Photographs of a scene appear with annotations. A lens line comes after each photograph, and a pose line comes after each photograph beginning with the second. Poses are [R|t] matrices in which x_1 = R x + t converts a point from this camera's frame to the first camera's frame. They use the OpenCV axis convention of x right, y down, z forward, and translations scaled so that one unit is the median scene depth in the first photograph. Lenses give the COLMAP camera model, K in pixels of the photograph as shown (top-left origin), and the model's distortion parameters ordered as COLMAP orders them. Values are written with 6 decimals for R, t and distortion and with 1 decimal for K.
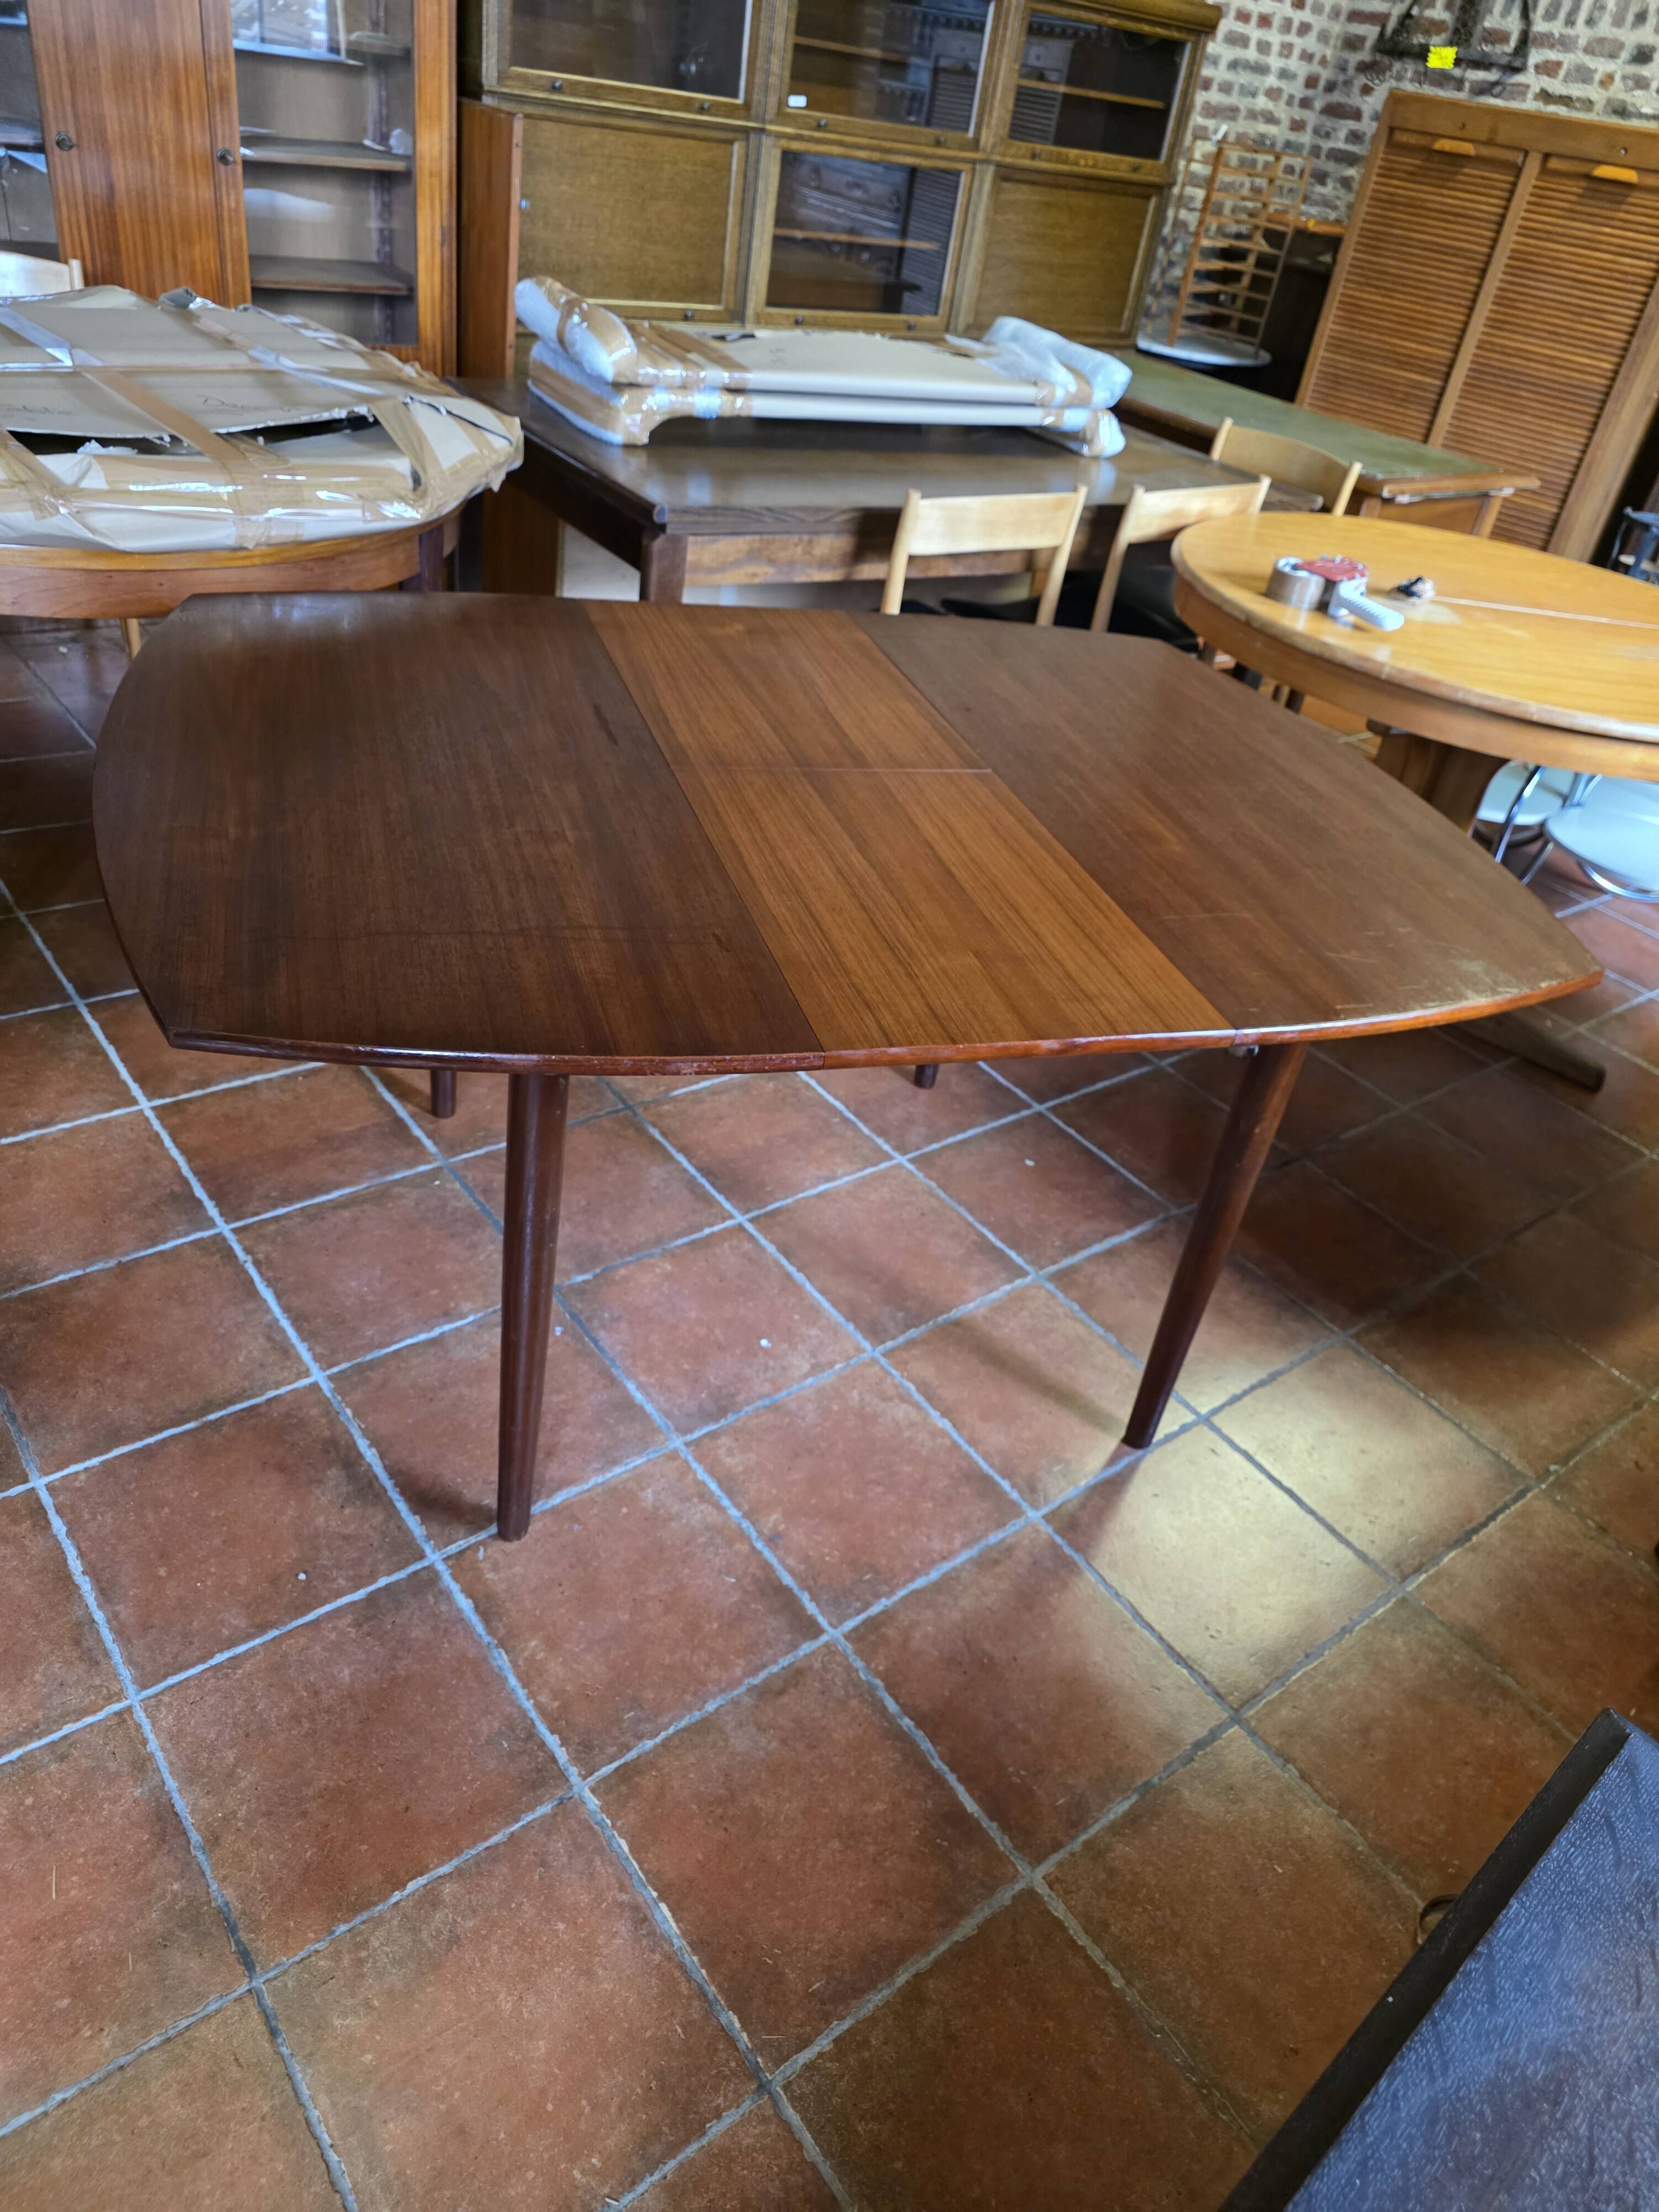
lens RADIAL K [[1473.1, 0, 811.7], [0, 1473.1, 1099.5], [0, 0, 1]] dist [0.028385, -0.022082]
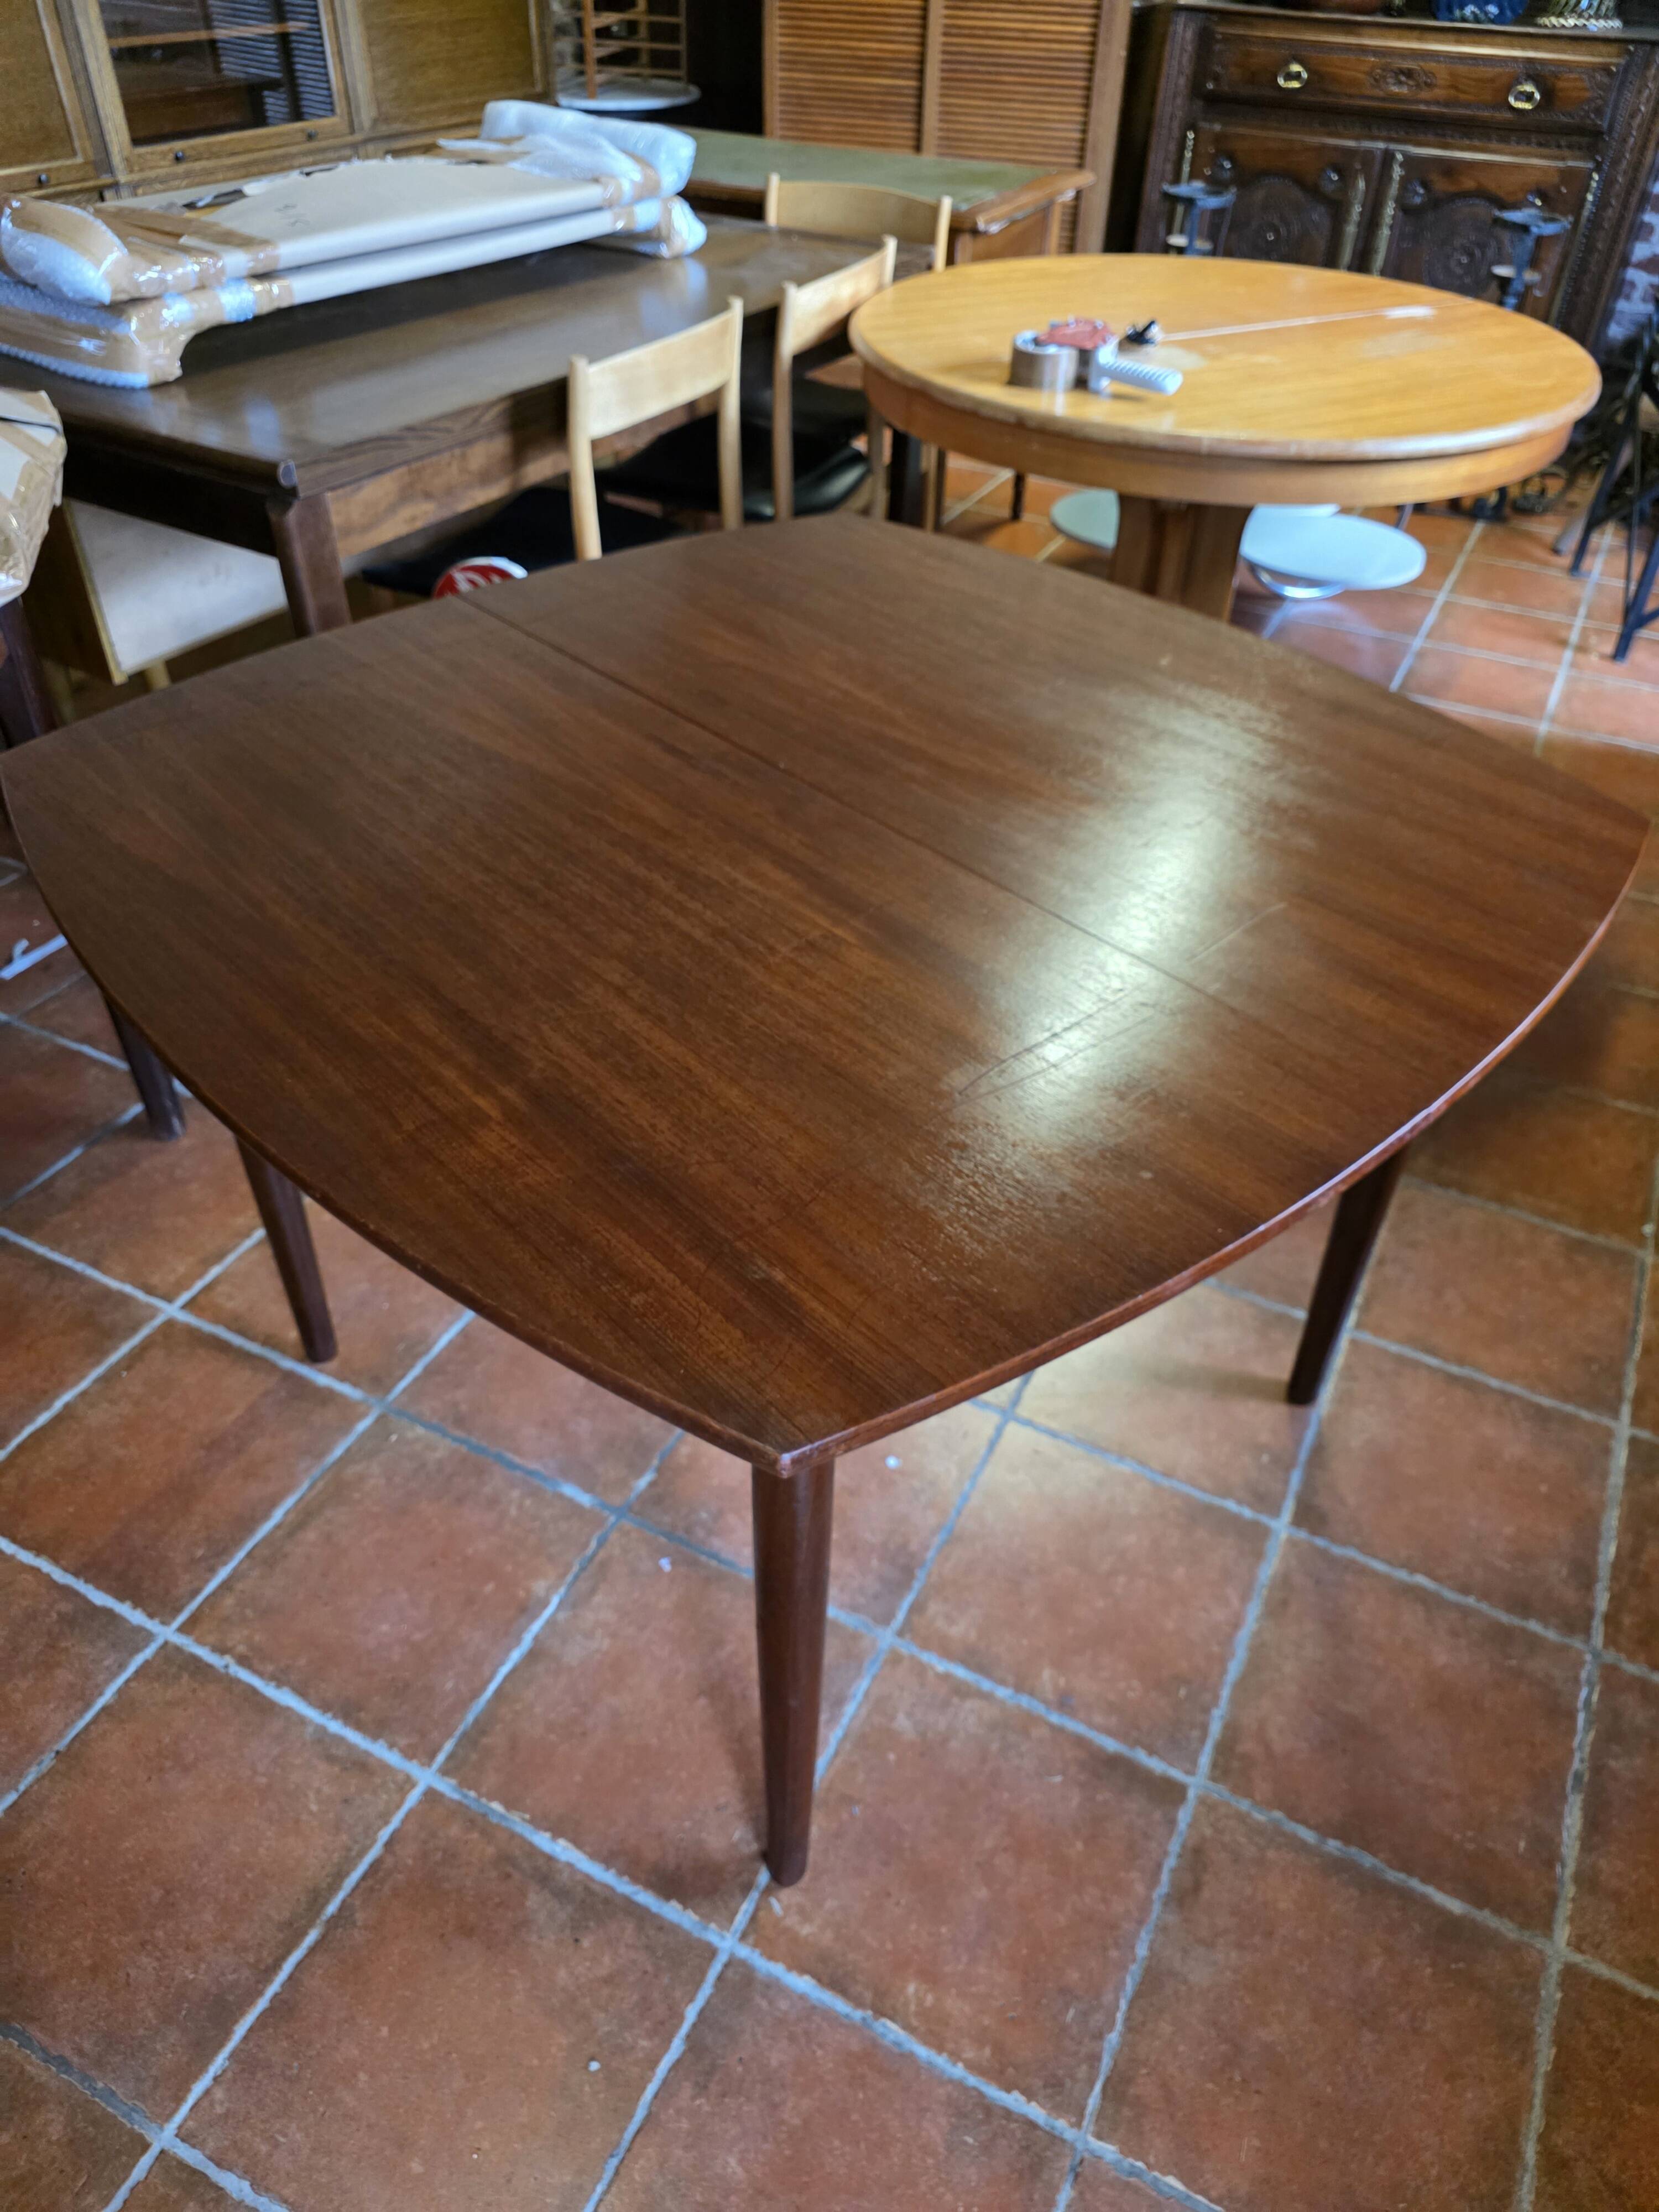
lens RADIAL K [[1501.2, 0, 829.7], [0, 1501.2, 1125.8], [0, 0, 1]] dist [0.010153, -0.006393]
pose [[0.894906, -0.368354, 0.251909, -0.194355], [0.332526, 0.926894, 0.174051, -0.157466], [-0.297605, -0.071993, 0.951971, 0.213871]]
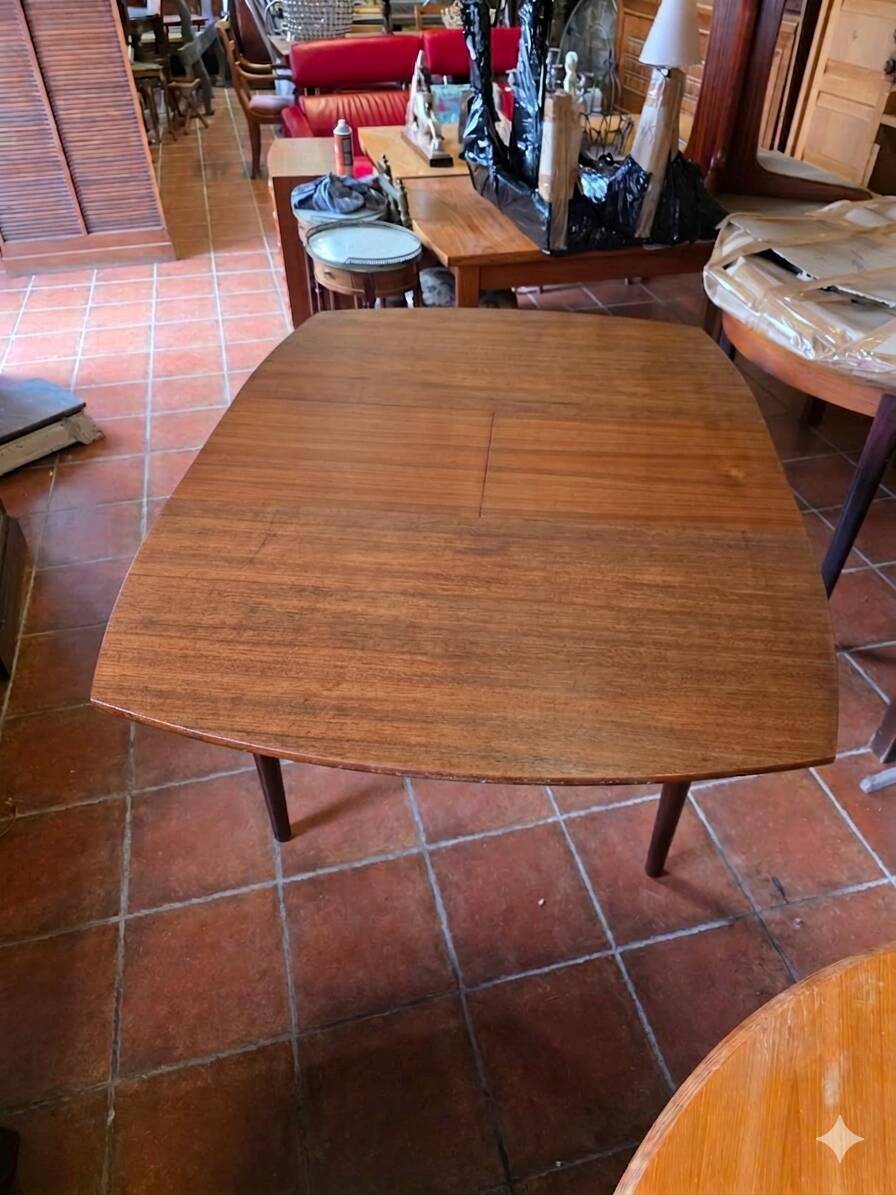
lens RADIAL K [[791.3, 0, 469.8], [0, 791.3, 612.0], [0, 0, 1]] dist [0.029333, -0.017417]
pose [[-0.369356, 0.504485, -0.780430, 0.670319], [-0.585737, 0.525602, 0.616972, -0.552441], [0.721449, 0.685009, 0.101361, 0.815741]]
